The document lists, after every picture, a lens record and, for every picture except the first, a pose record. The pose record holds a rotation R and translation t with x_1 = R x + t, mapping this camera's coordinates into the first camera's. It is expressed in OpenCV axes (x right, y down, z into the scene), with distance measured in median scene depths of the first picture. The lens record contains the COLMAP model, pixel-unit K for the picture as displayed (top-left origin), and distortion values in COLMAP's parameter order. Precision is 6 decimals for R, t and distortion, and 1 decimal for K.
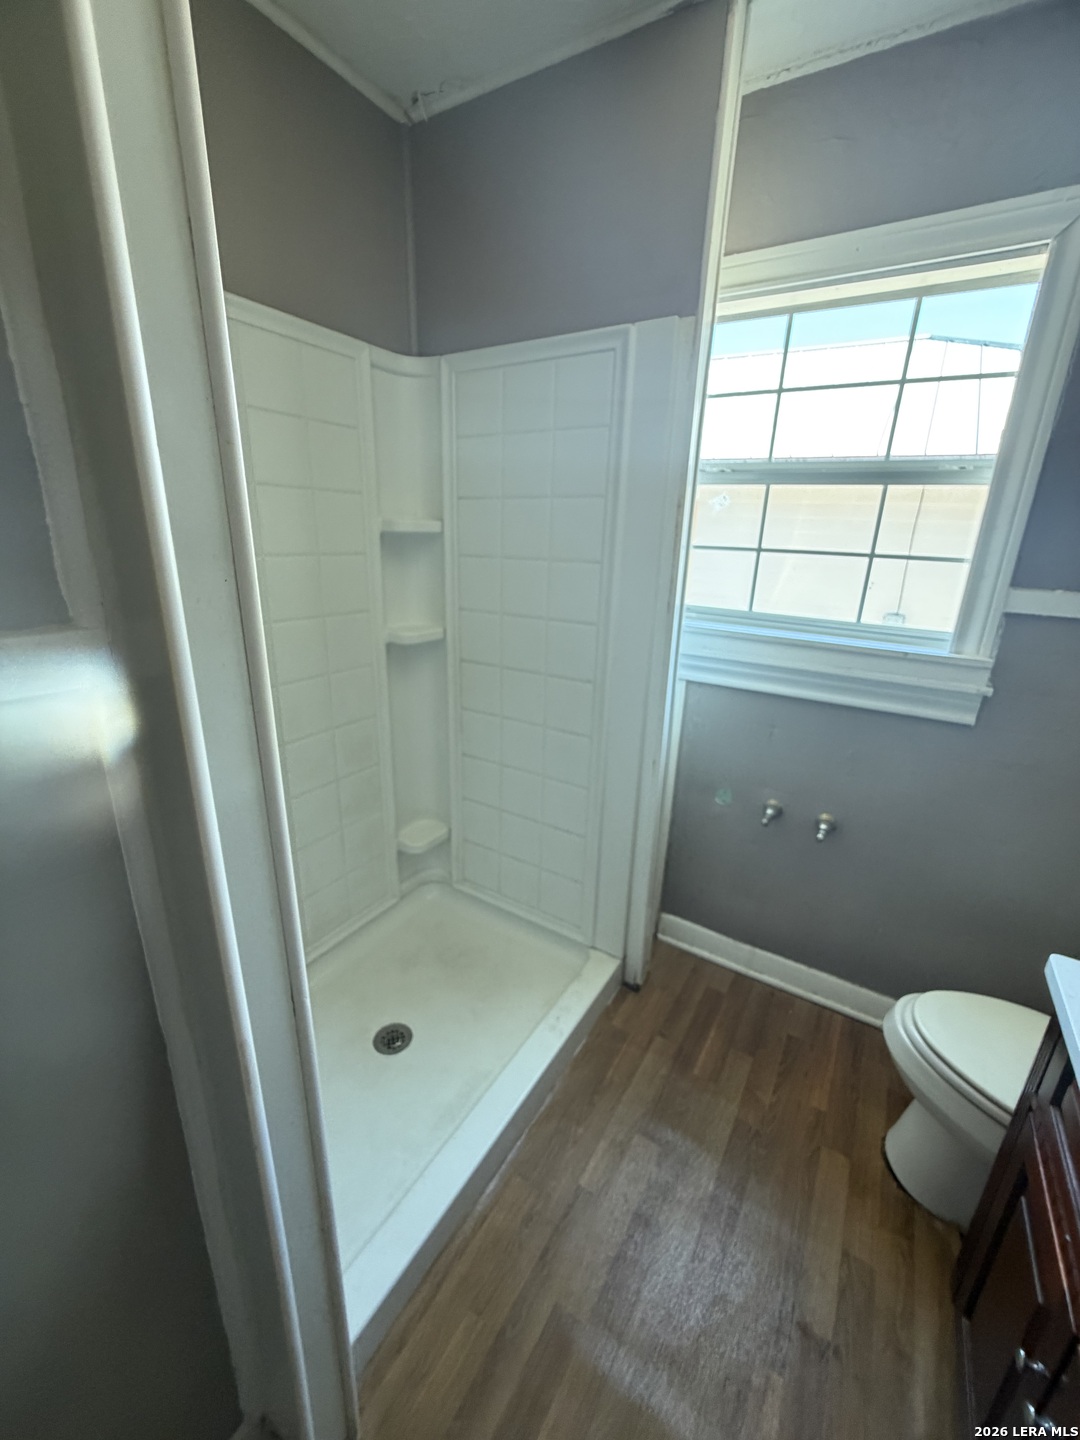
lens RADIAL K [[582.9, 0, 540.3], [0, 582.9, 720.0], [0, 0, 1]] dist [0.014059, -0.001769]
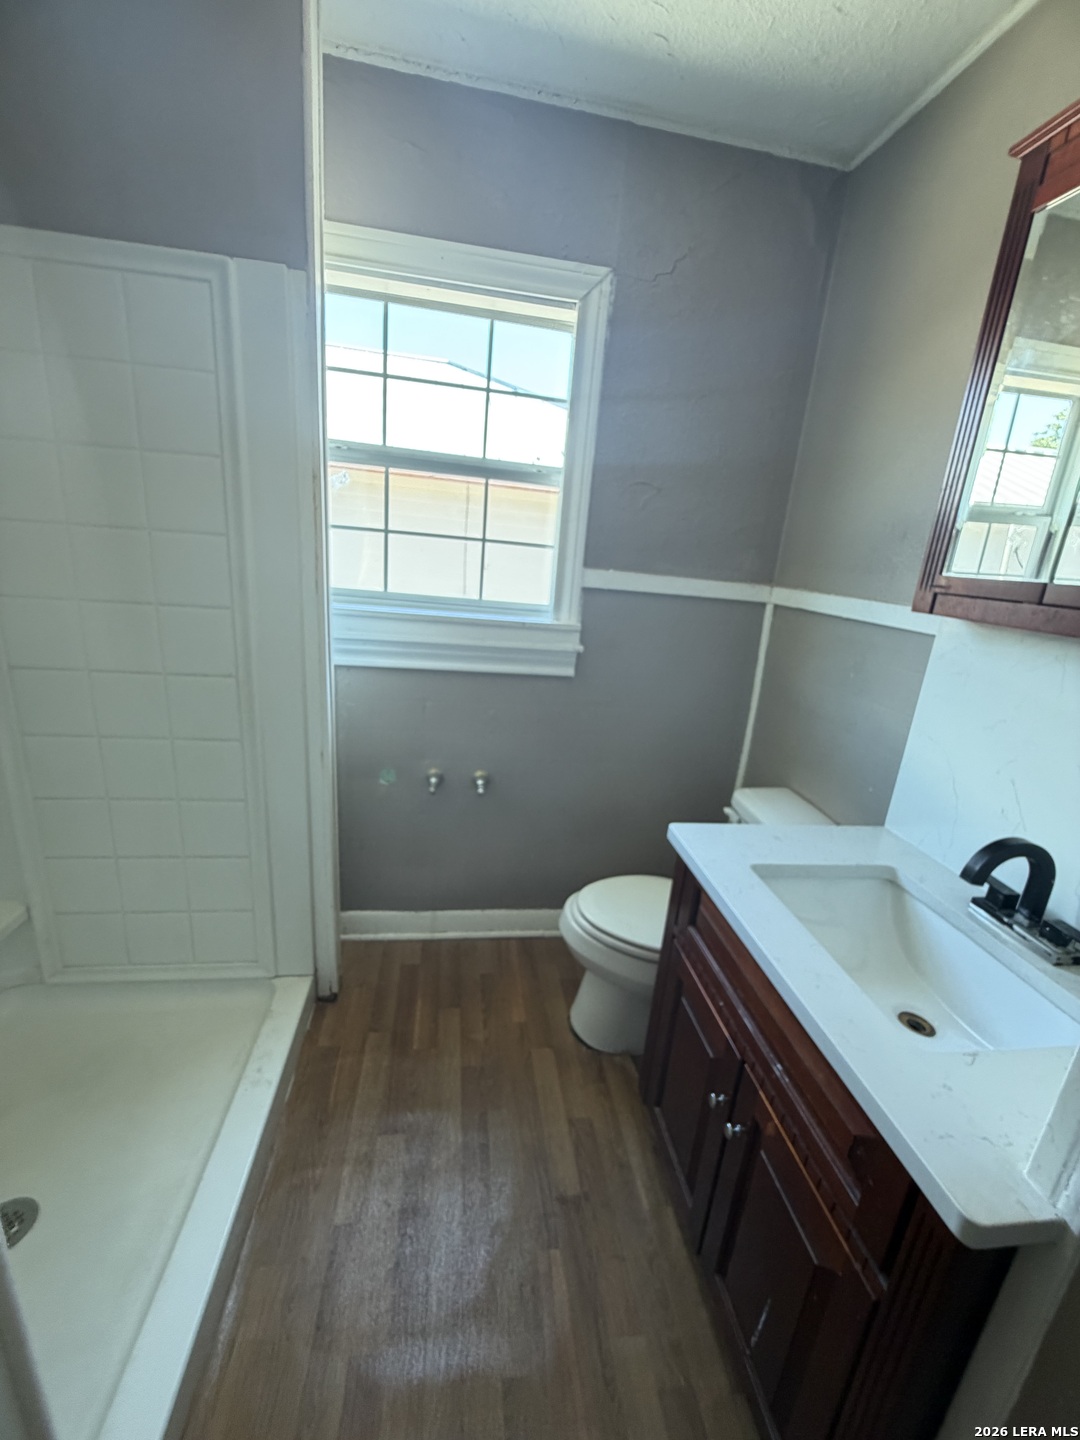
lens RADIAL K [[582.9, 0, 539.9], [0, 582.9, 717.6], [0, 0, 1]] dist [0.014059, -0.001769]
pose [[0.770852, -0.151455, 0.618748, -0.120013], [0.145758, 0.987492, 0.060127, 0.010691], [-0.620115, 0.043838, 0.783285, 0.055438]]
